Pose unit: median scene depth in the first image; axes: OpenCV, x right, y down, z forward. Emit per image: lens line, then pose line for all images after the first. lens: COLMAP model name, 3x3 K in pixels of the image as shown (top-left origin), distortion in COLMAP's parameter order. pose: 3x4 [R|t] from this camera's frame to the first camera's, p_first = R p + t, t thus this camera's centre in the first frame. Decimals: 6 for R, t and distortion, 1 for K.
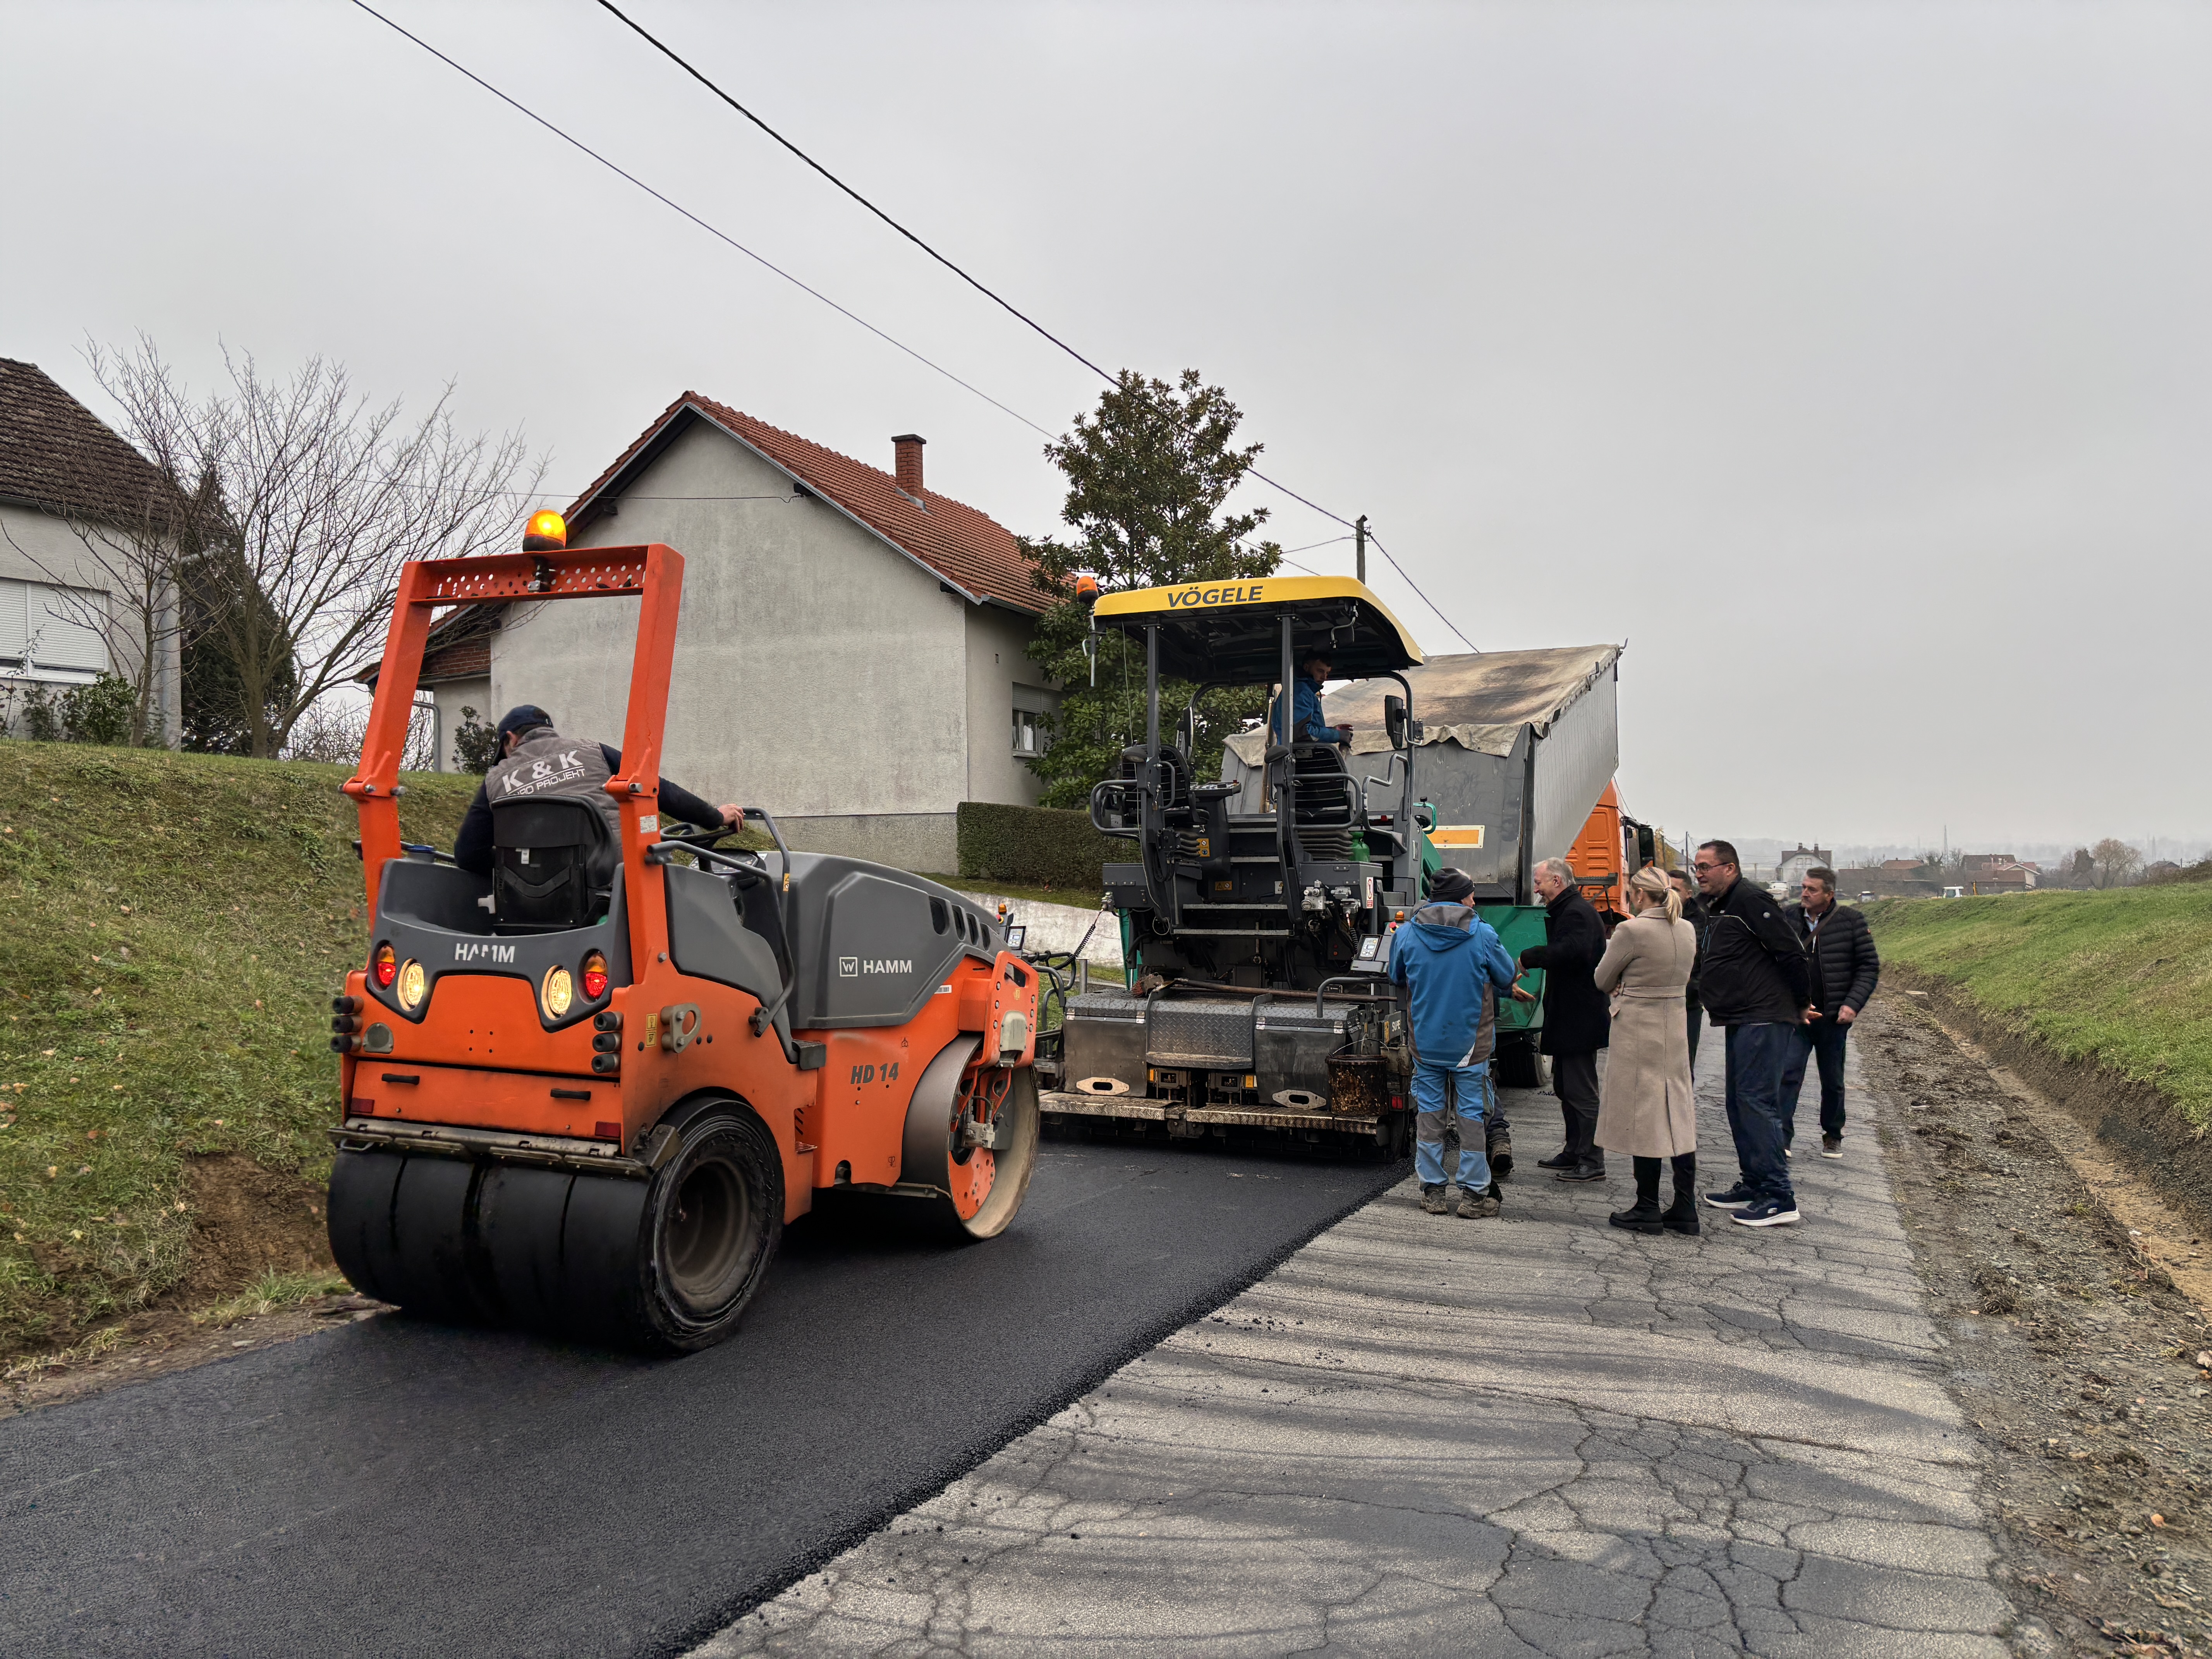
lens RADIAL K [[1668.8, 0, 1090.2], [0, 1668.8, 839.6], [0, 0, 1]] dist [0.054554, -0.059088]
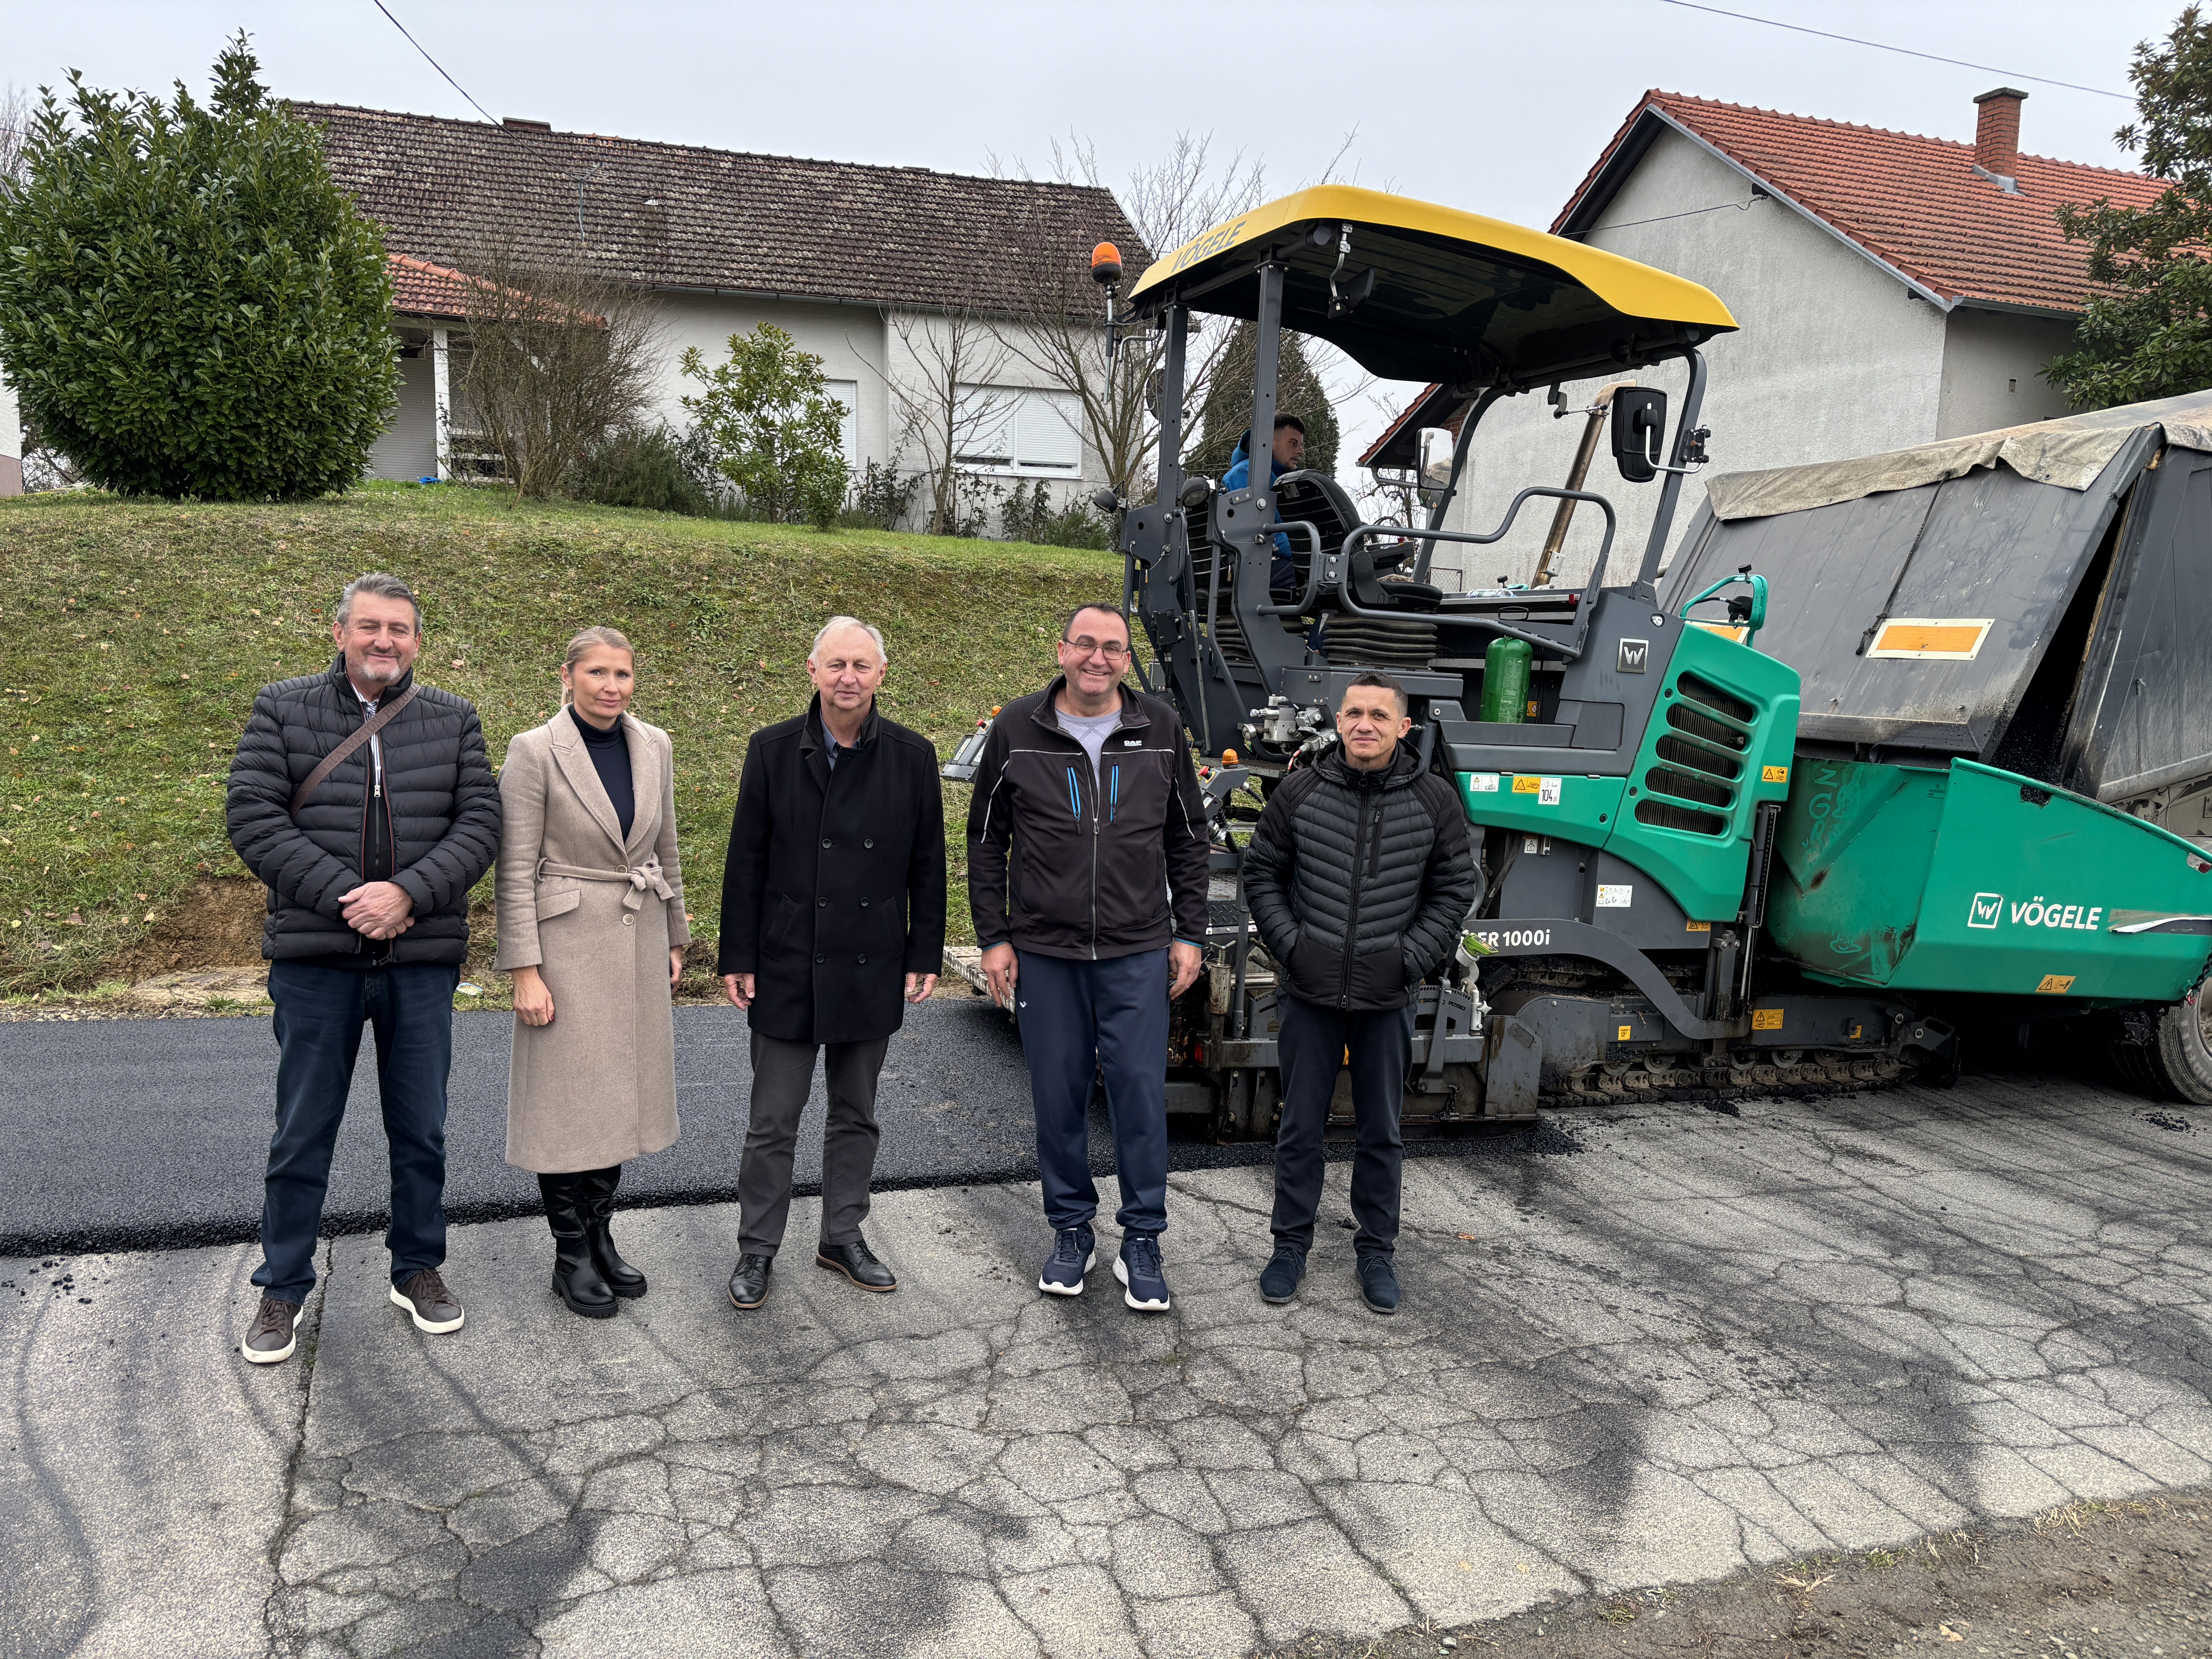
lens RADIAL K [[1668.8, 0, 1090.2], [0, 1668.8, 839.6], [0, 0, 1]] dist [0.054554, -0.059088]
pose [[0.694627, 0.113355, -0.710383, 0.434624], [-0.026112, 0.990829, 0.132573, -0.002604], [0.718896, -0.073539, 0.691217, 0.403871]]
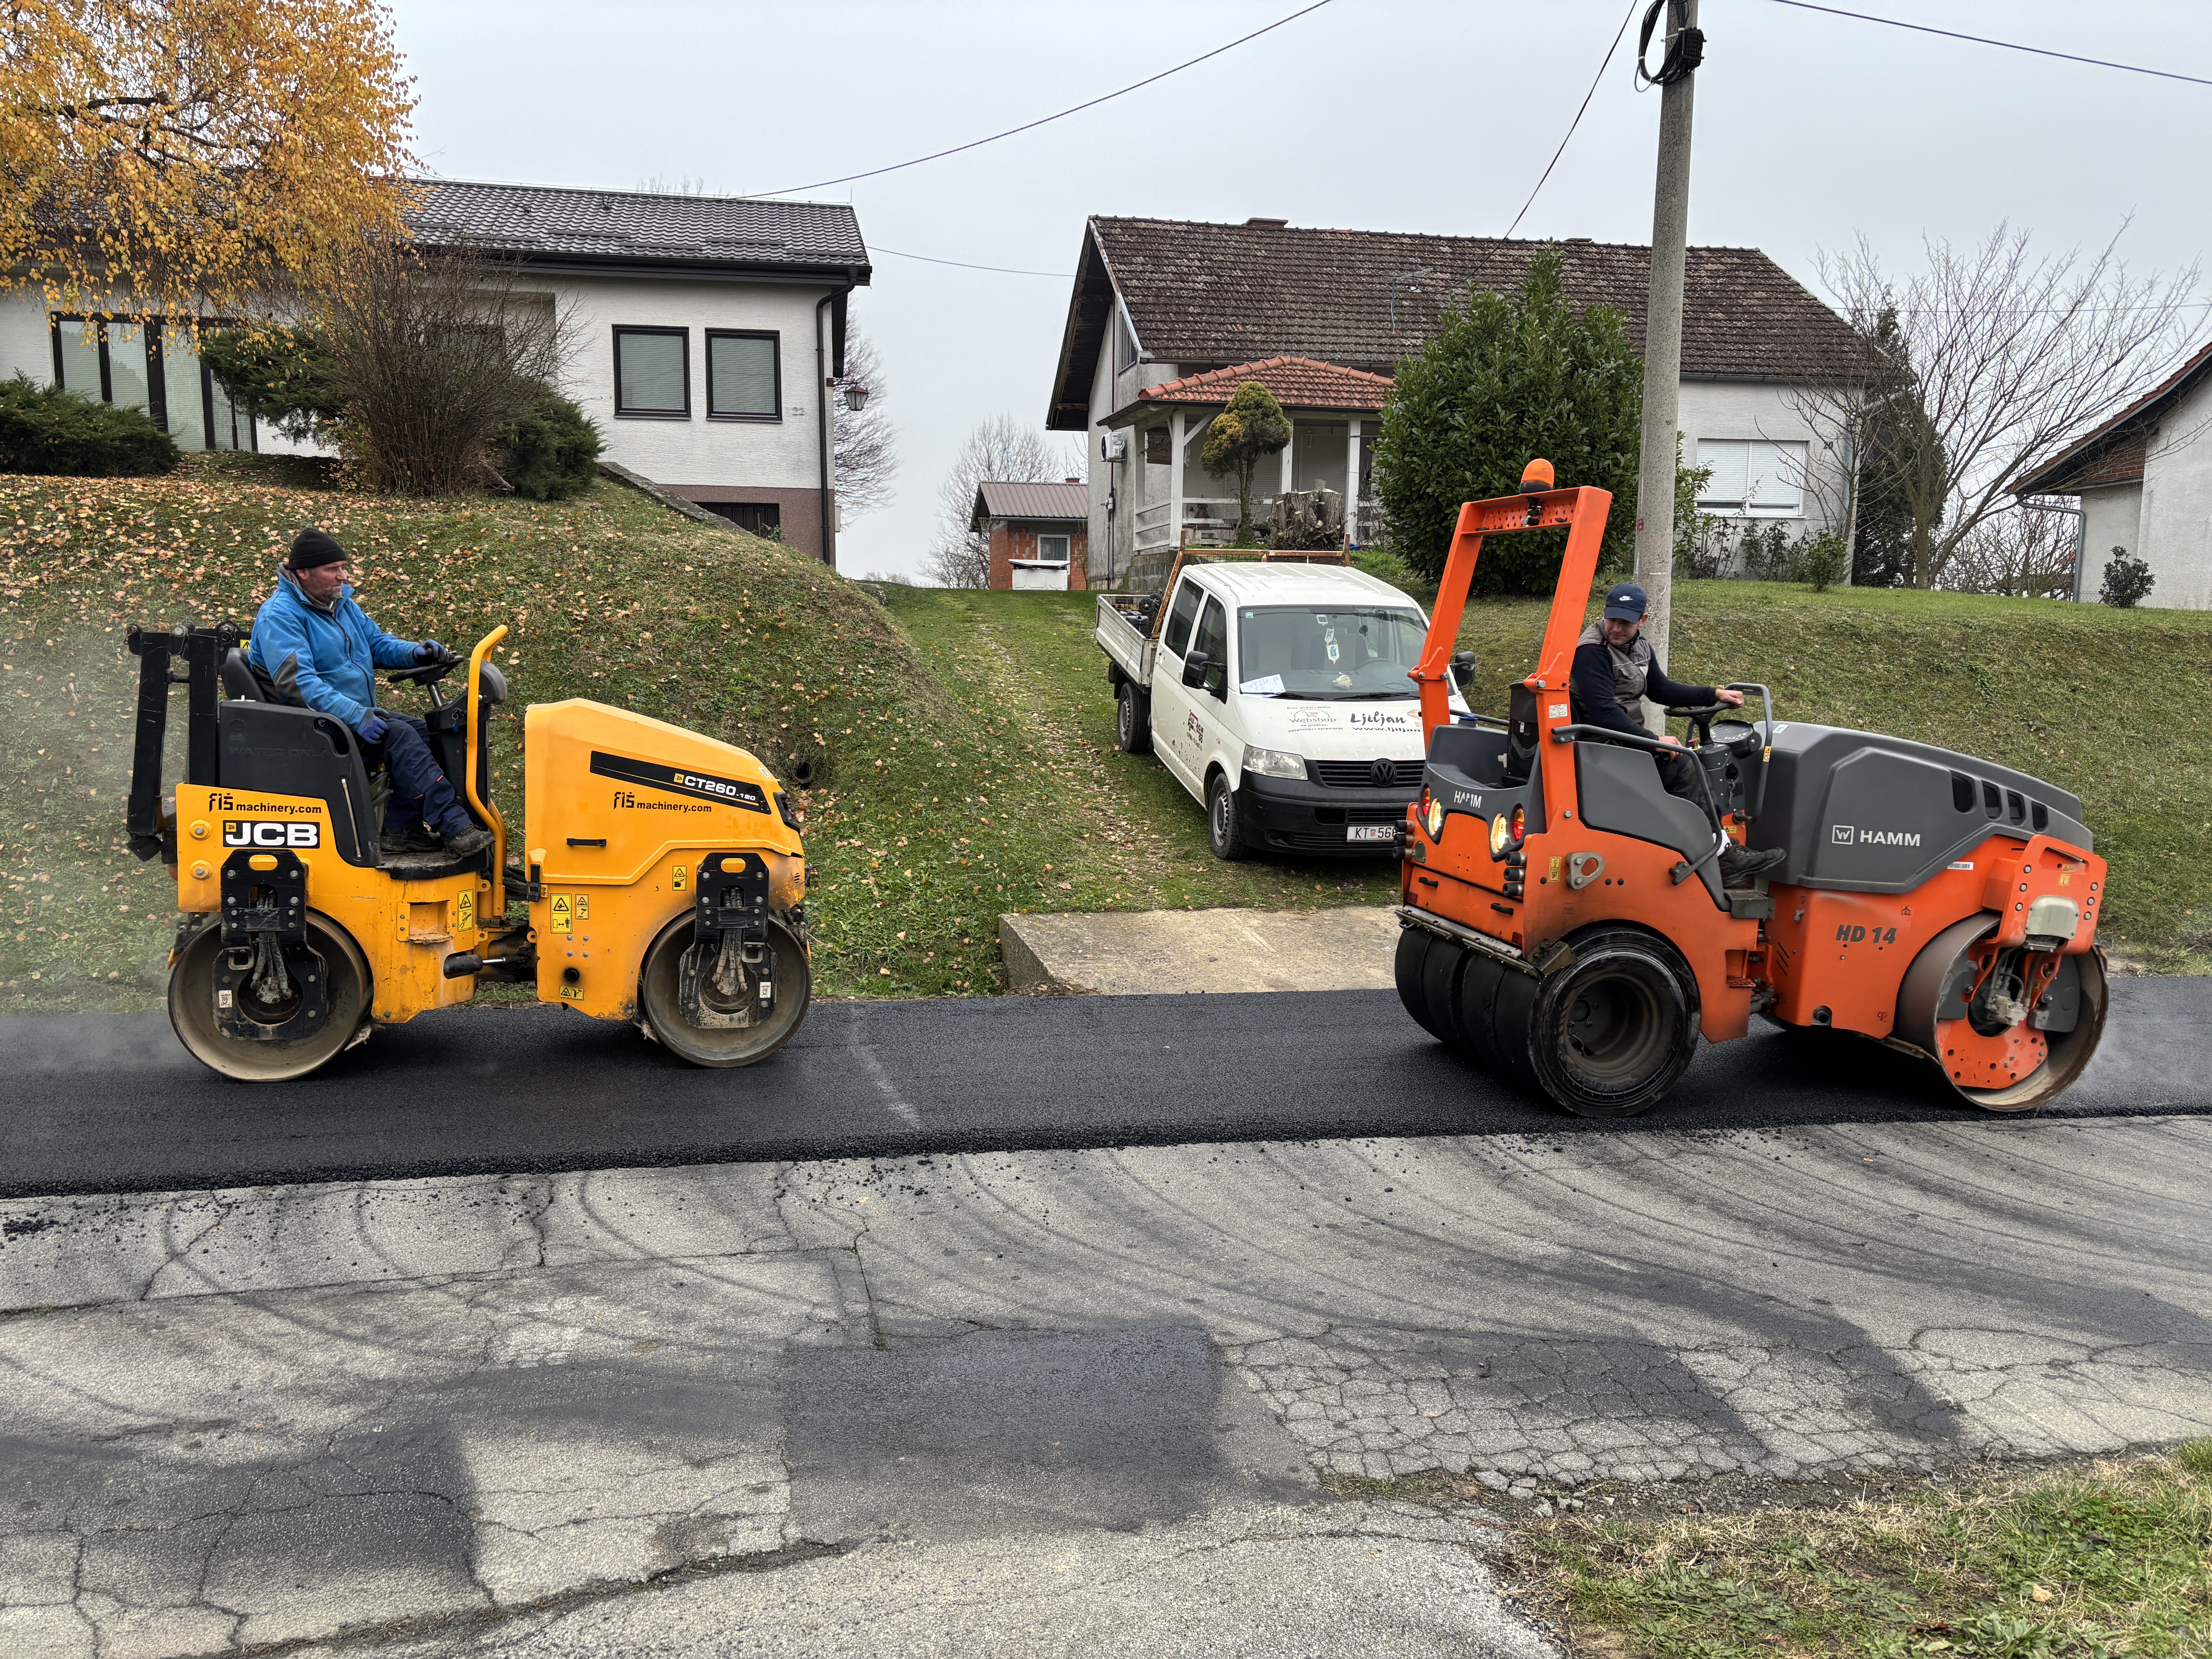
lens RADIAL K [[1665.4, 0, 1069.4], [0, 1665.4, 831.8], [0, 0, 1]] dist [0.031679, 0.000789]
pose [[0.623311, 0.115788, -0.773354, 0.140839], [-0.008692, 0.989941, 0.141211, -0.055349], [0.781926, -0.081296, 0.618047, -0.416167]]
